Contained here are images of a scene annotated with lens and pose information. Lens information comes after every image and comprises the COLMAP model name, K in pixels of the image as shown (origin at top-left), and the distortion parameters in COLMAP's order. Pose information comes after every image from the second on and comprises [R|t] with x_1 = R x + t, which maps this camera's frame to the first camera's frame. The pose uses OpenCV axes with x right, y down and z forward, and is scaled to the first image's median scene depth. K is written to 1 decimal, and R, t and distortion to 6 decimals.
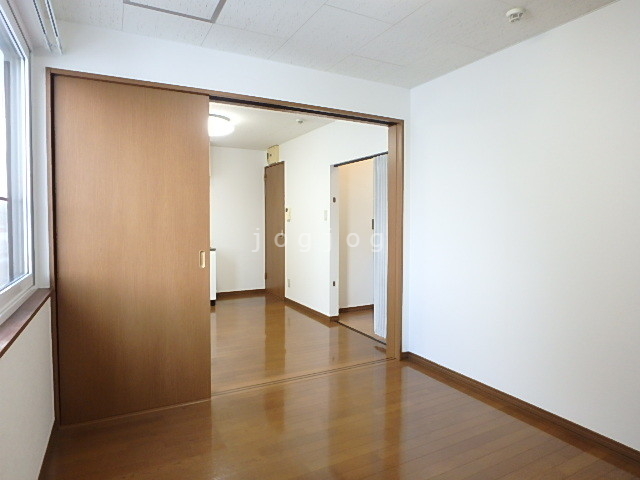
lens RADIAL K [[391.5, 0, 319.6], [0, 391.5, 230.4], [0, 0, 1]] dist [-0.050811, 0.013182]
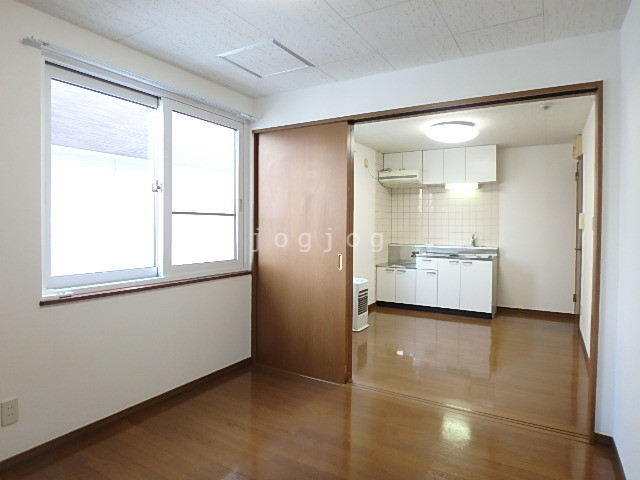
lens RADIAL K [[392.1, 0, 315.6], [0, 392.1, 231.7], [0, 0, 1]] dist [-0.055533, 0.003050]
pose [[0.513929, 0.019684, -0.857607, 0.630310], [-0.029082, 0.999562, 0.005514, -0.021300], [0.857339, 0.022107, 0.514276, 0.315941]]
